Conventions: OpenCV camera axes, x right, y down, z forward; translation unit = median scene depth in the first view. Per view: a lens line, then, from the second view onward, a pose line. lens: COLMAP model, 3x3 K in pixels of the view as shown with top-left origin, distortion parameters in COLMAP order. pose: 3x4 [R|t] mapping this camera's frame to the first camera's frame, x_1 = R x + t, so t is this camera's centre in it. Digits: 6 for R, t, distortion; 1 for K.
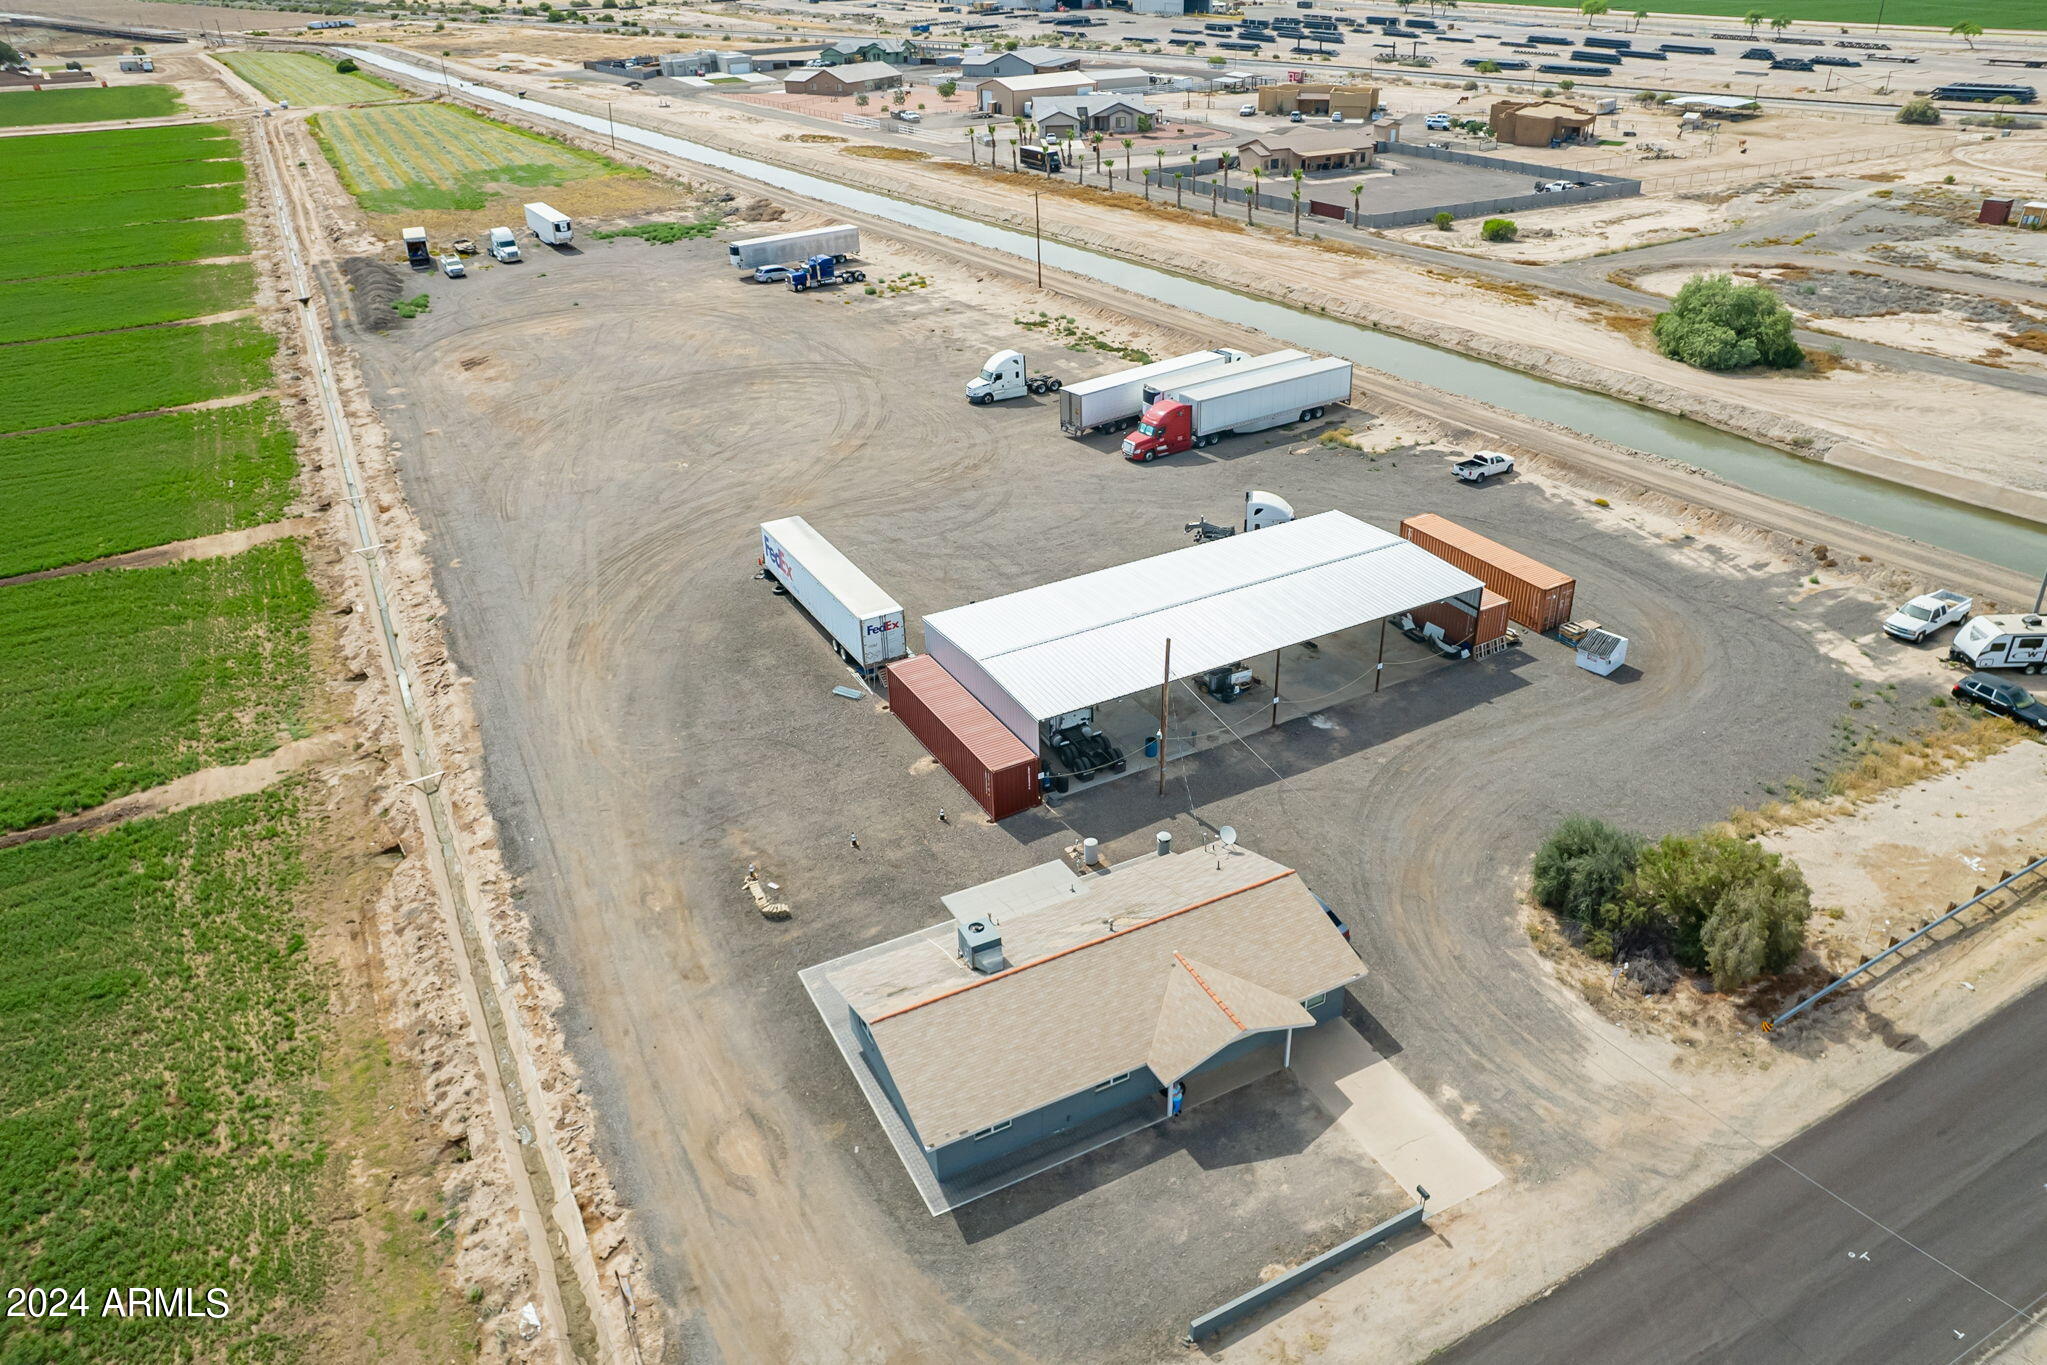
lens RADIAL K [[1390.1, 0, 1024.8], [0, 1390.1, 677.4], [0, 0, 1]] dist [-0.077296, 0.069489]
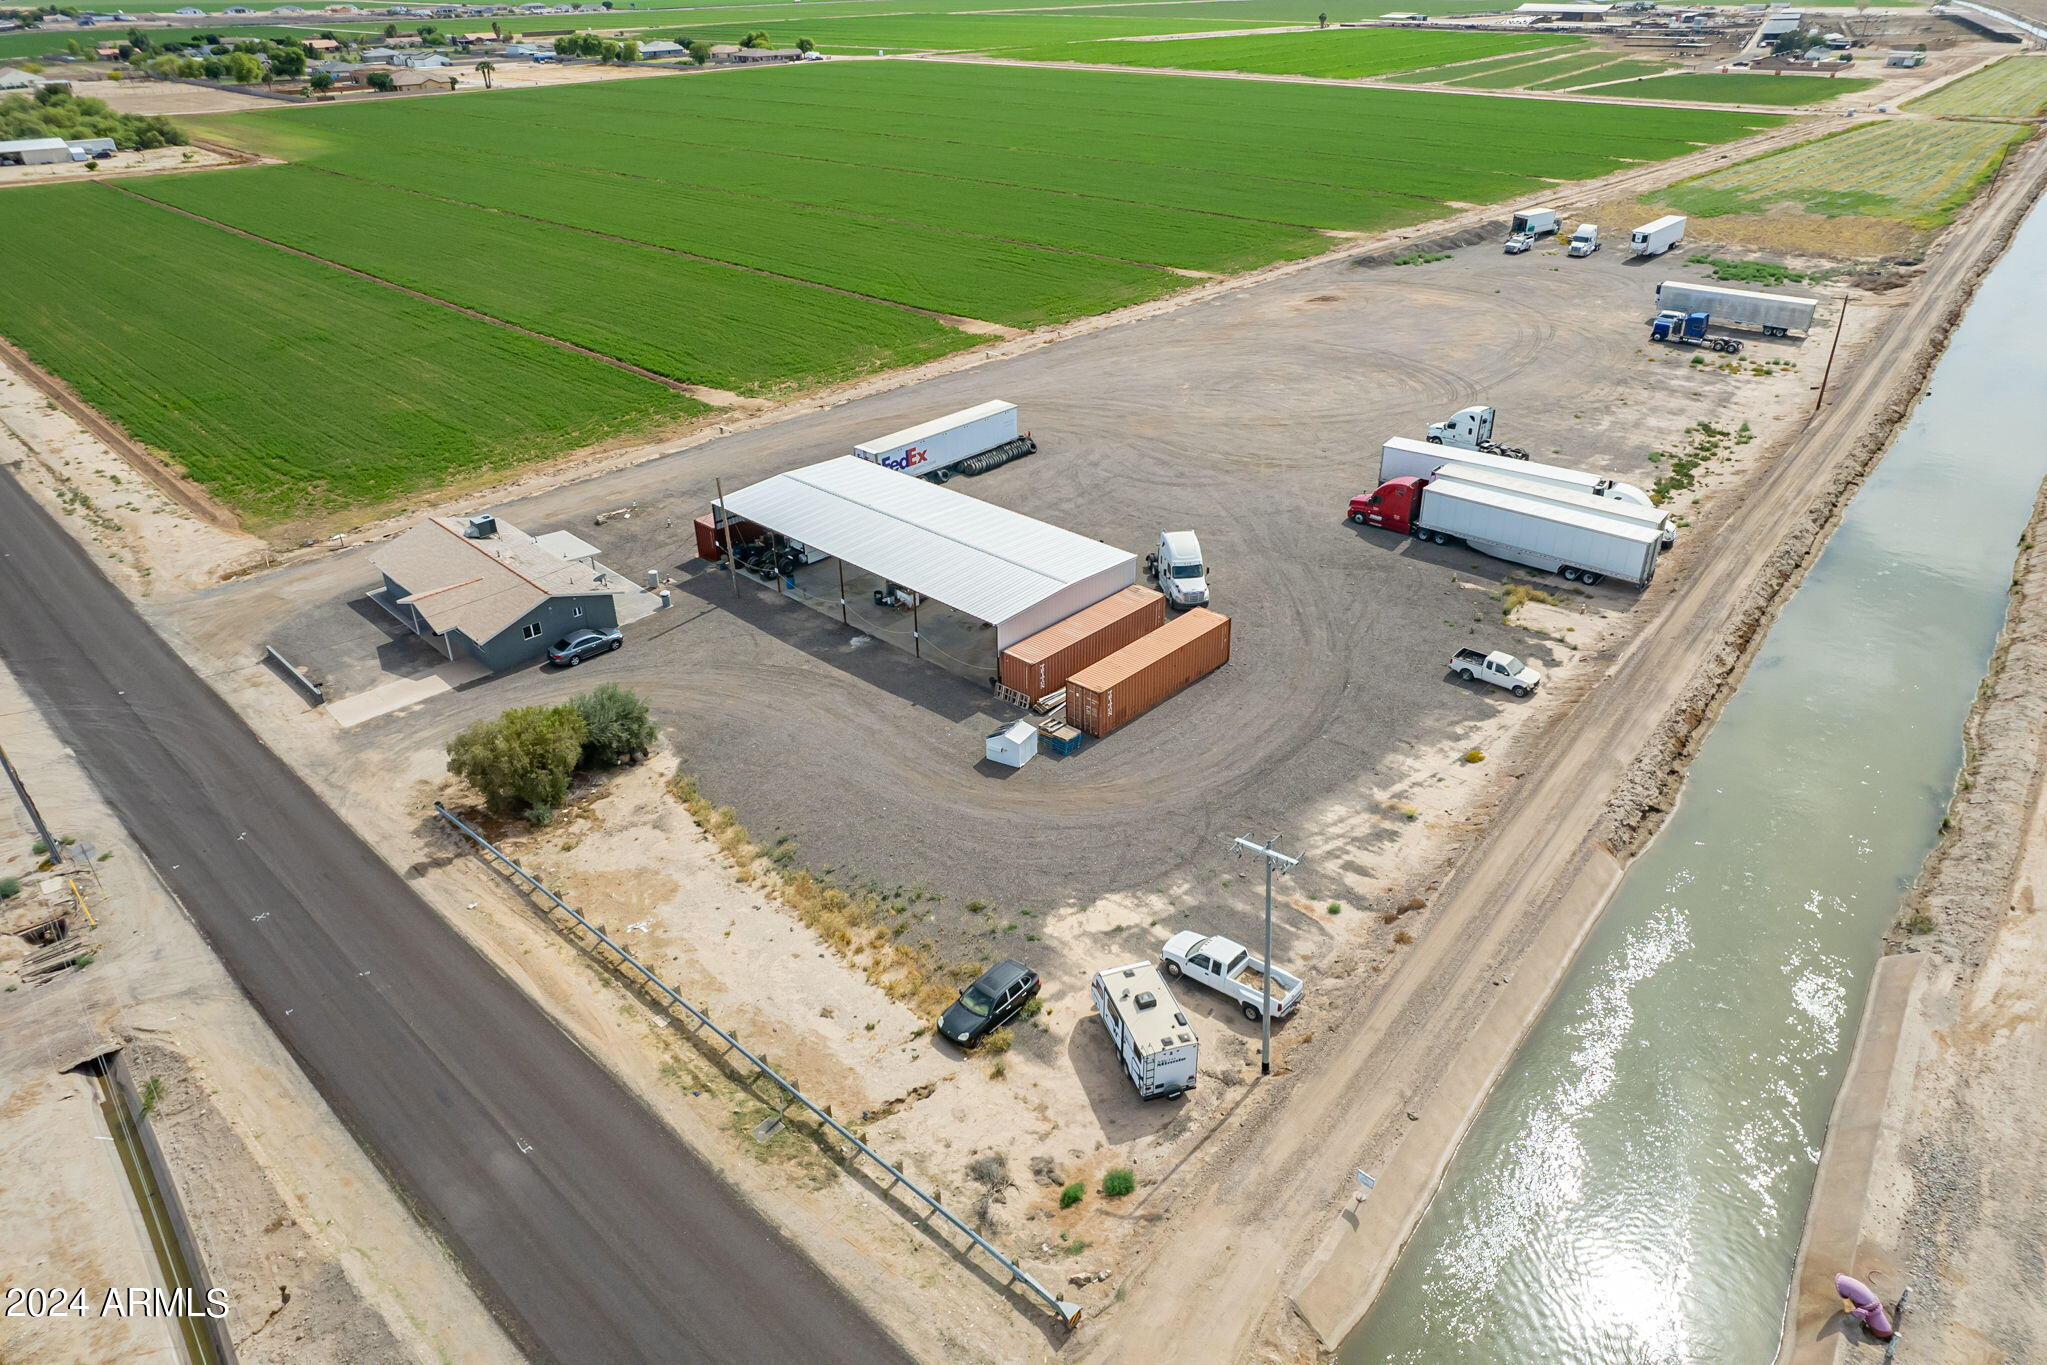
lens RADIAL K [[1299.7, 0, 1041.1], [0, 1299.7, 680.8], [0, 0, 1]] dist [-0.074316, 0.058825]
pose [[0.316679, 0.487505, -0.813667, 1.221390], [-0.459027, 0.829444, 0.318305, -0.377020], [0.830066, 0.272694, 0.486445, 0.603420]]
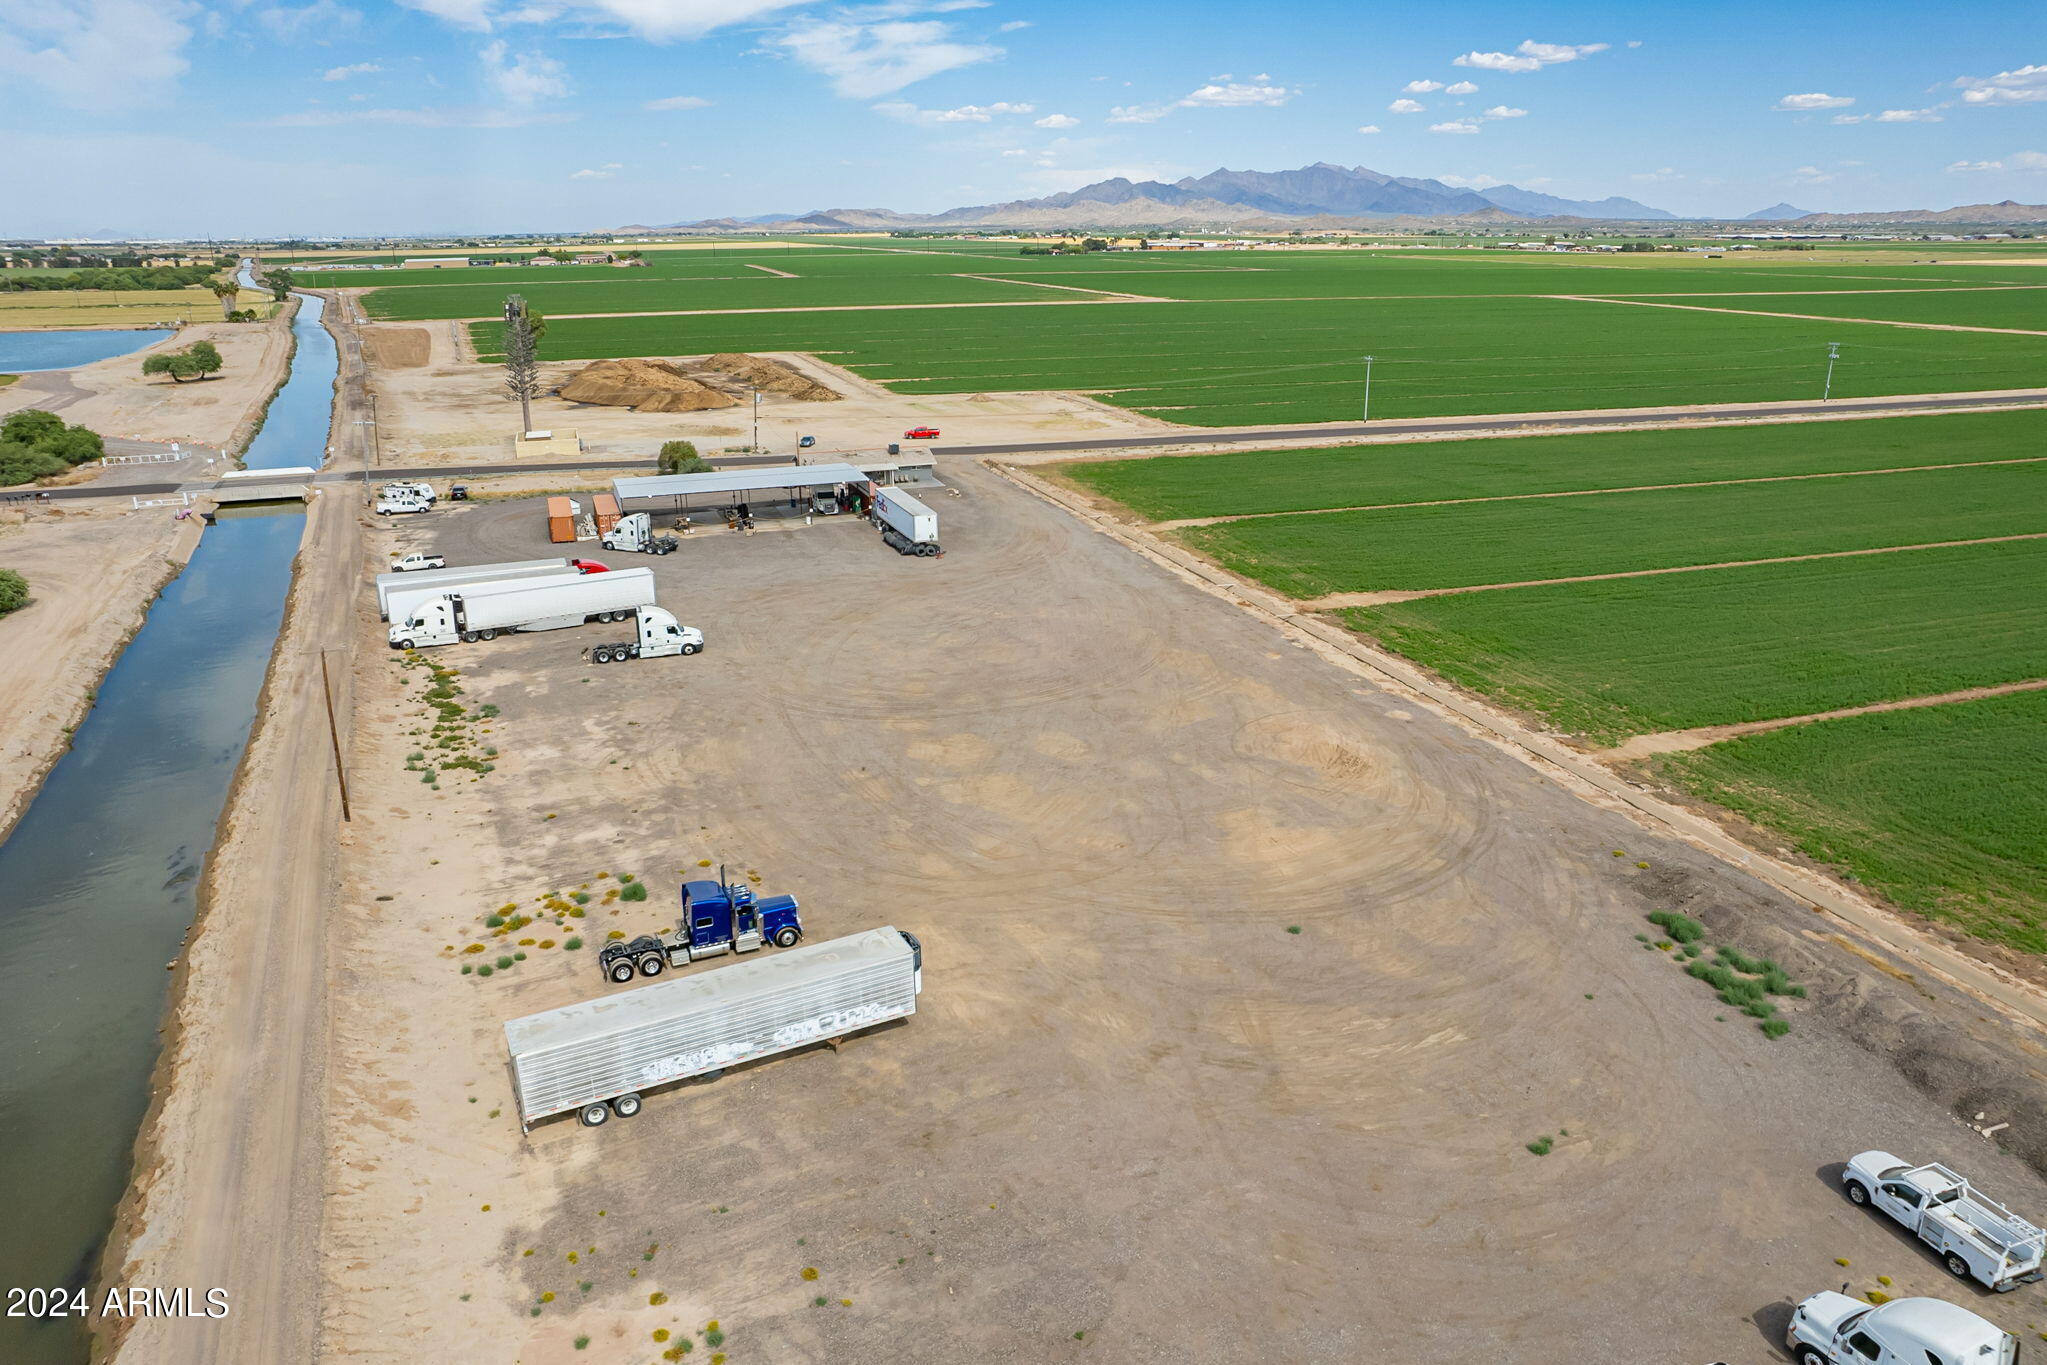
lens RADIAL K [[1373.2, 0, 1031.5], [0, 1373.2, 682.0], [0, 0, 1]] dist [-0.068774, 0.056586]
pose [[-0.987581, -0.017902, 0.156089, -0.684512], [0.102975, 0.676585, 0.729129, -1.414927], [-0.118661, 0.736147, -0.666339, 2.723285]]
